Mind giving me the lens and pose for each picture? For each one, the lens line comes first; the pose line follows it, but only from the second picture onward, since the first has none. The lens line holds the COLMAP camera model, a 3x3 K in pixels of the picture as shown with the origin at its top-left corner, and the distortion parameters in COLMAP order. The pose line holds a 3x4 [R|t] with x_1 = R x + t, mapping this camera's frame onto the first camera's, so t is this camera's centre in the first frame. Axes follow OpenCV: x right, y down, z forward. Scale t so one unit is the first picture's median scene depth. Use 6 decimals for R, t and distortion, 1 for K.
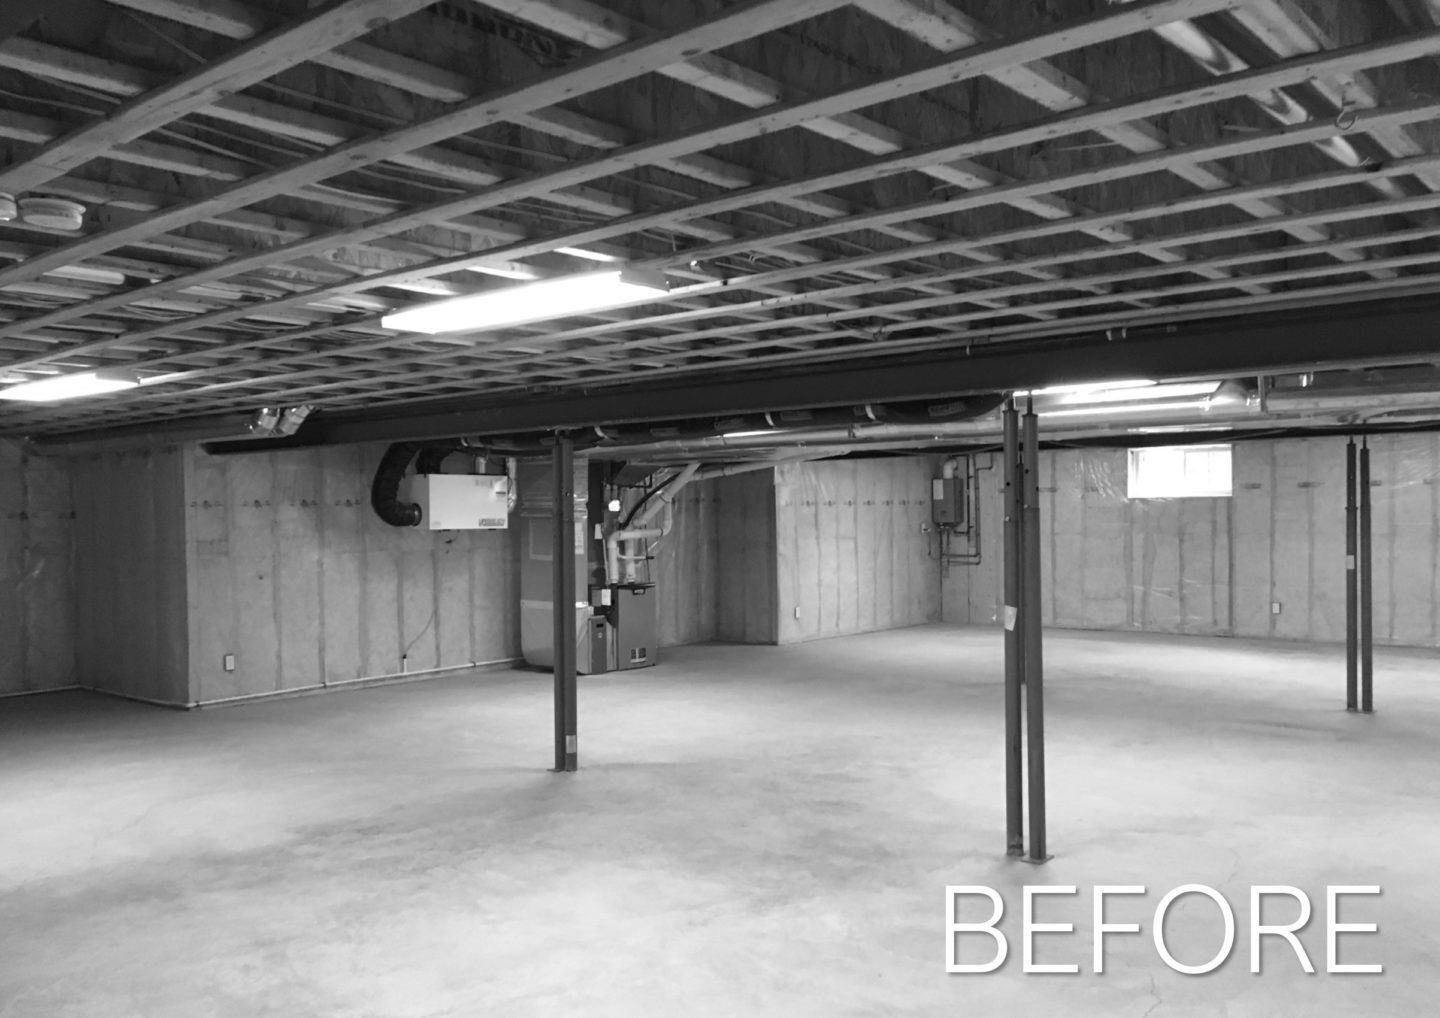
lens RADIAL K [[1235.0, 0, 717.7], [0, 1235.0, 538.3], [0, 0, 1]] dist [0.086248, -0.126727]
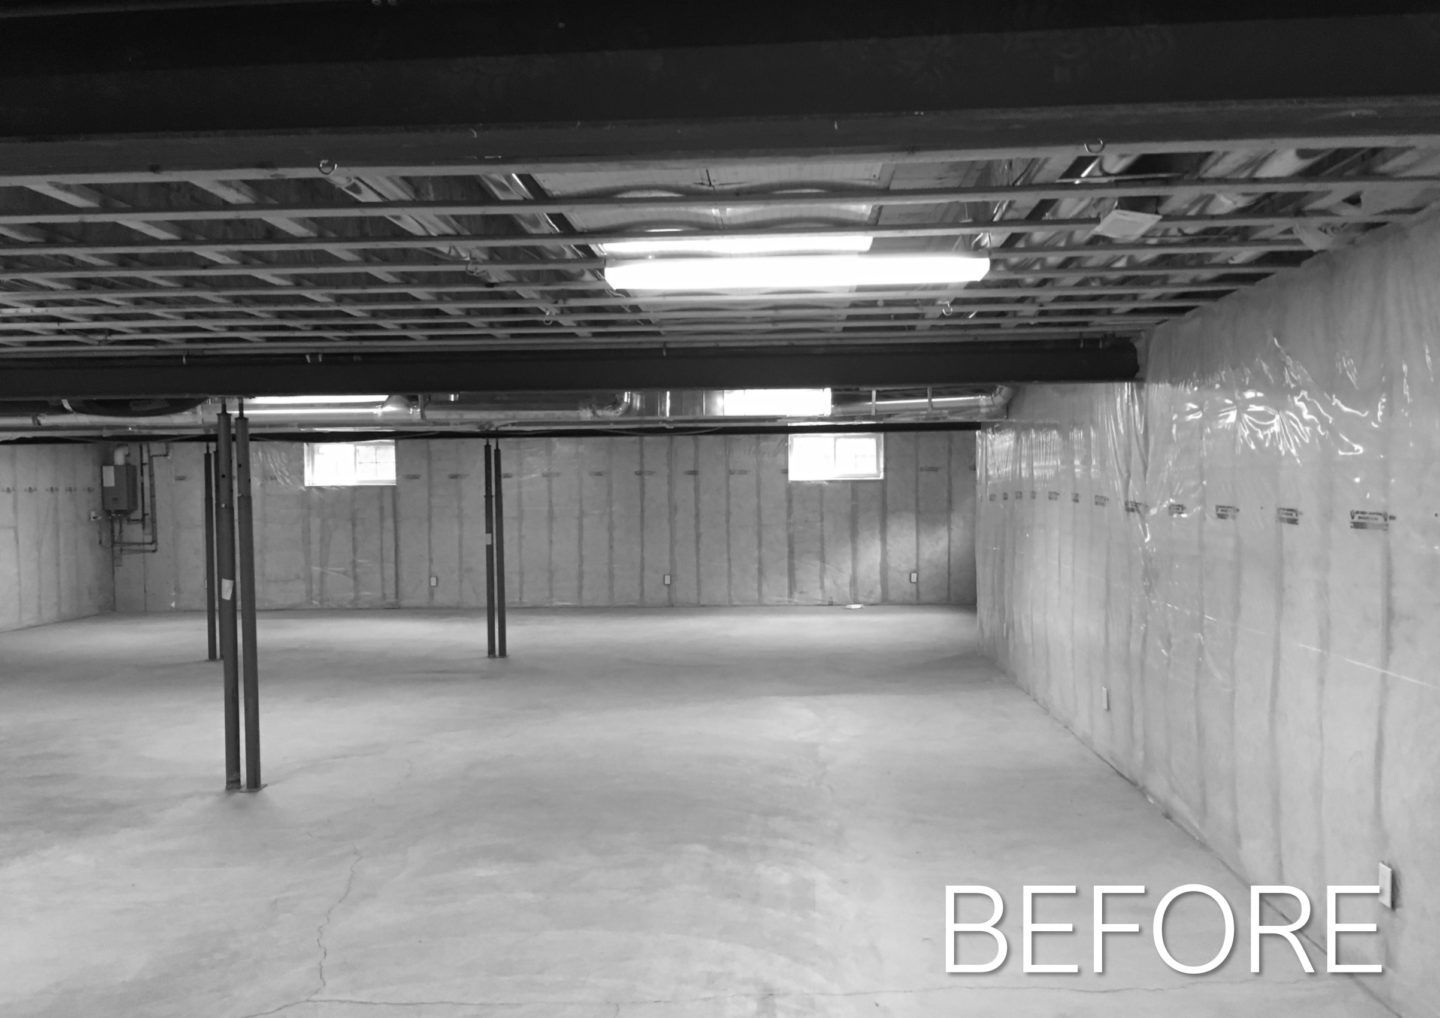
lens RADIAL K [[1235.0, 0, 717.7], [0, 1235.0, 538.3], [0, 0, 1]] dist [0.086248, -0.126727]
pose [[0.797463, -0.021155, 0.602997, -0.133318], [0.014908, 0.999771, 0.015359, 0.005494], [-0.603184, -0.003259, 0.797595, -0.283544]]
